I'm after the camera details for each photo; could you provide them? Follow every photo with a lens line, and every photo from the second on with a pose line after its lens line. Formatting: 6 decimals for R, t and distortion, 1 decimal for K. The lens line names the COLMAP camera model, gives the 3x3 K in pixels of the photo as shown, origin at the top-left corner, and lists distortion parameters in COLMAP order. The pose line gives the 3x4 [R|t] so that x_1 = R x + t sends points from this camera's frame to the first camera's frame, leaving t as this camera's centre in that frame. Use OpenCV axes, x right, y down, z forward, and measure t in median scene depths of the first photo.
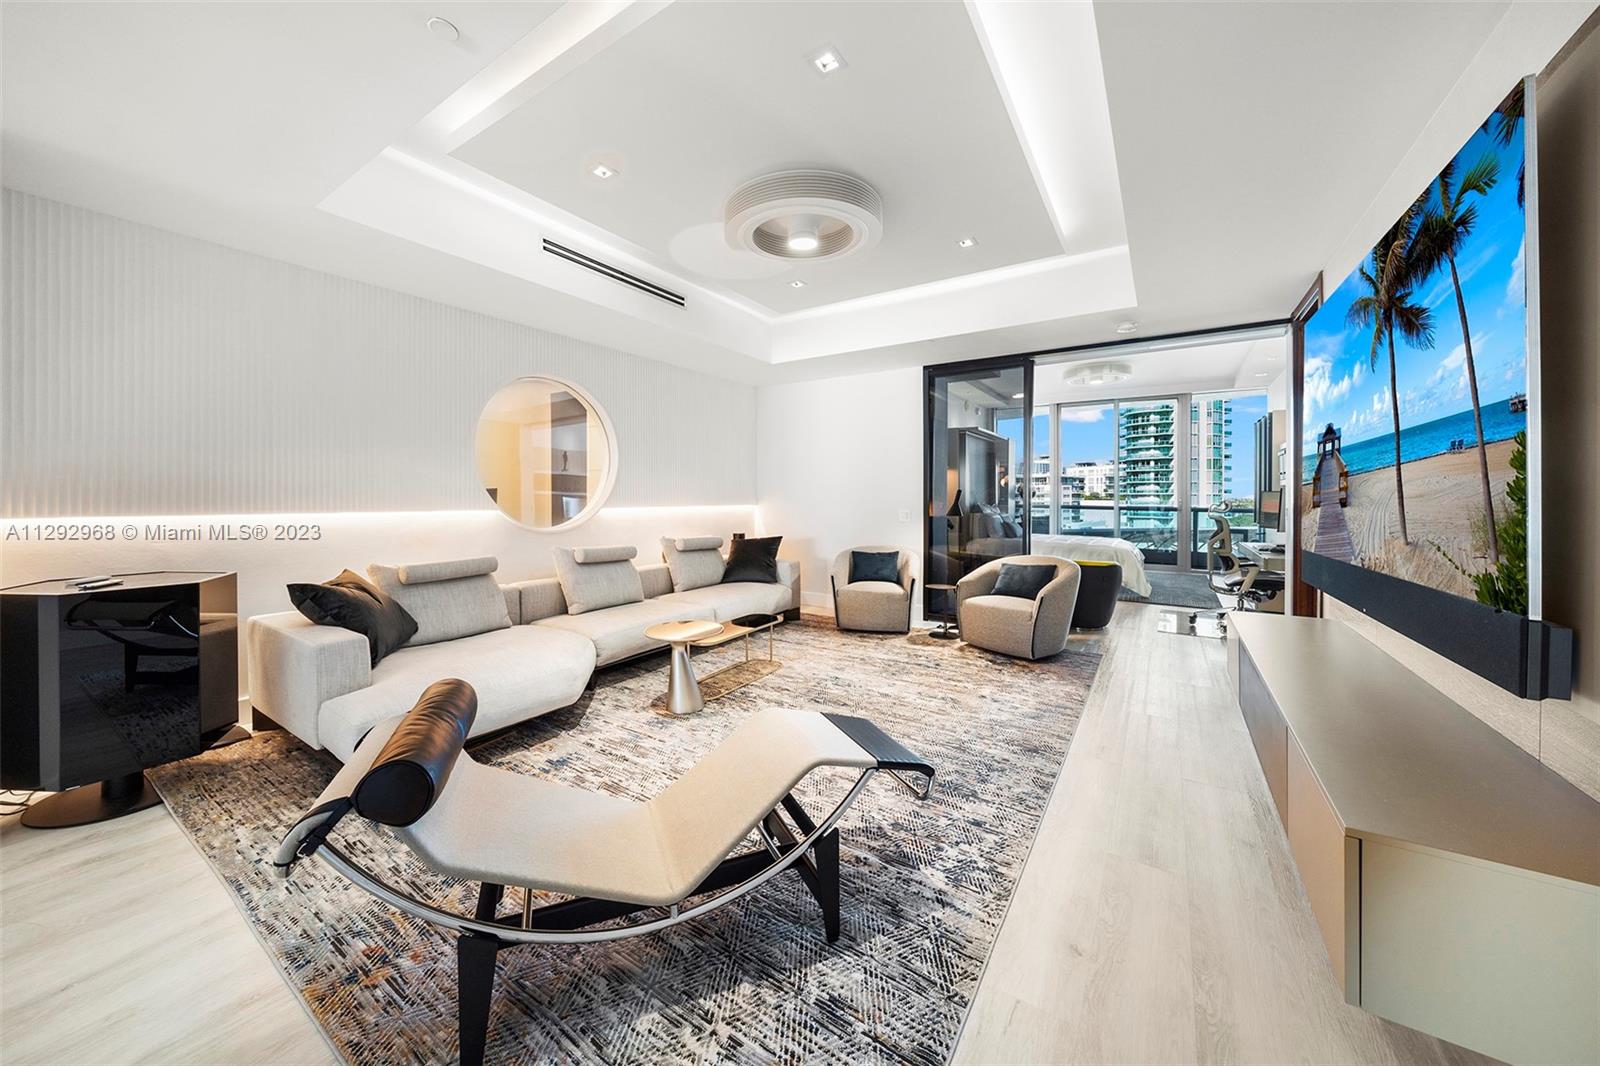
lens RADIAL K [[560.2, 0, 795.8], [0, 560.2, 504.1], [0, 0, 1]] dist [-0.001400, -0.000058]
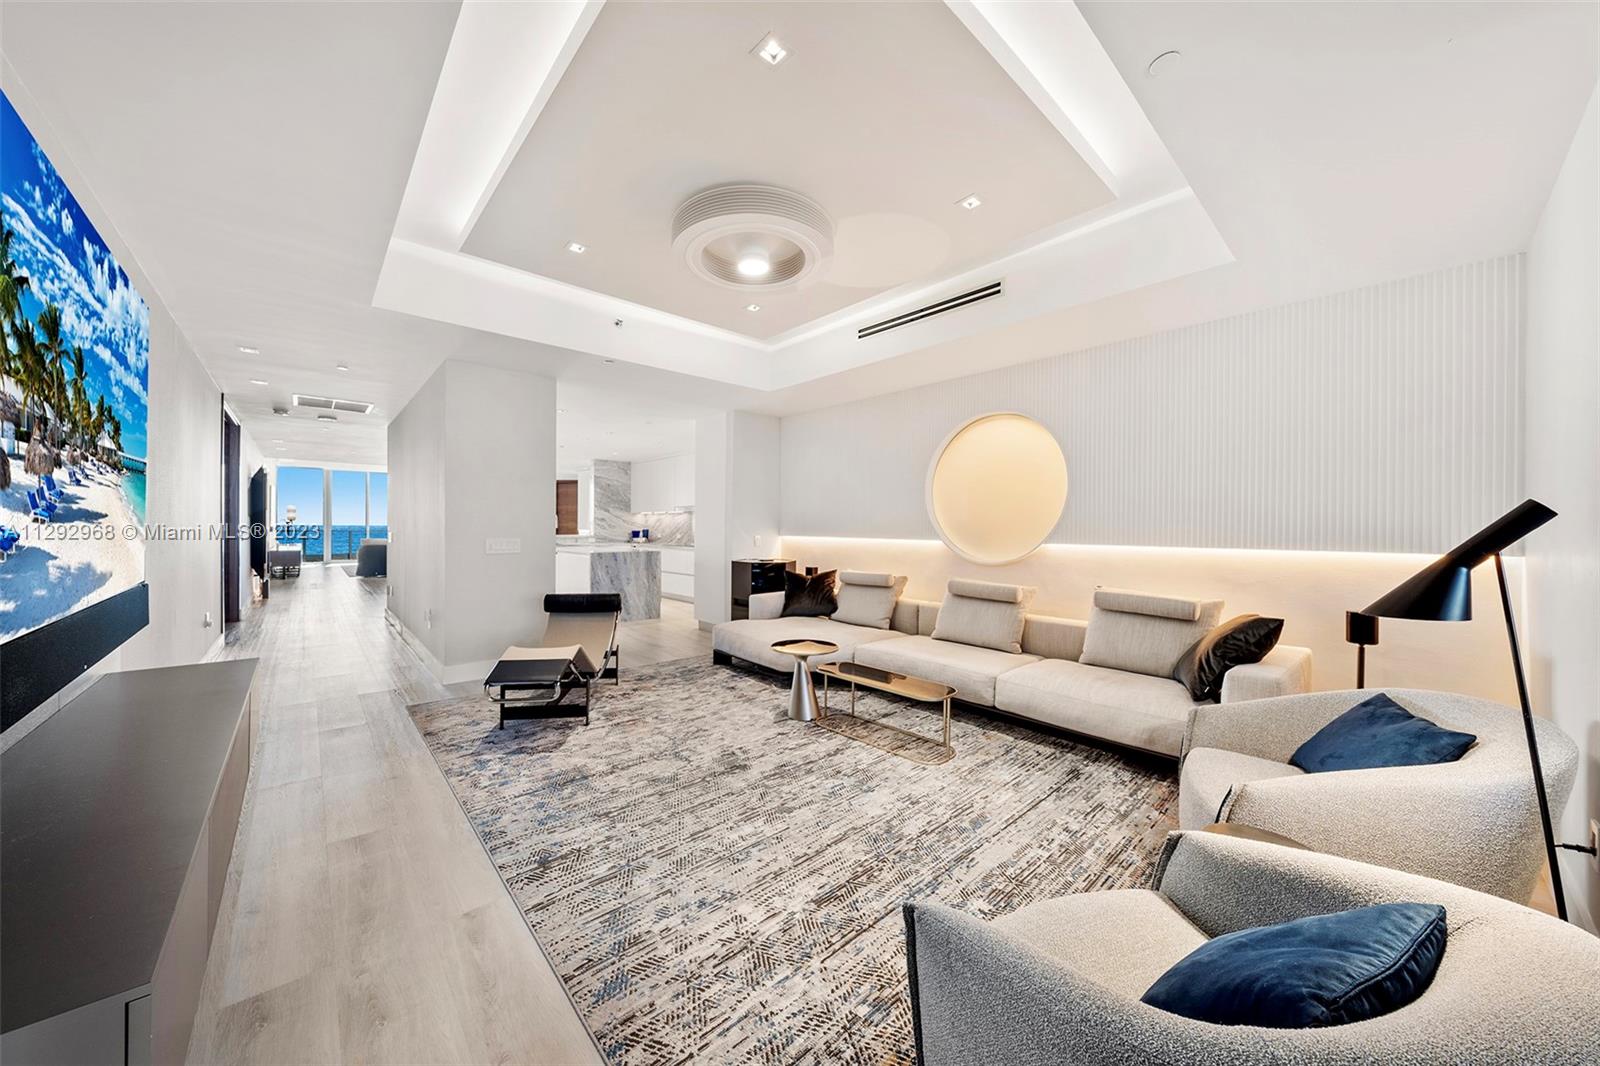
lens RADIAL K [[552.2, 0, 789.6], [0, 552.2, 536.0], [0, 0, 1]] dist [-0.000578, -0.000008]
pose [[-0.263604, 0.011413, -0.964563, 0.841295], [-0.022380, 0.999589, 0.017943, -0.015860], [0.964371, 0.026317, -0.263240, 1.205569]]
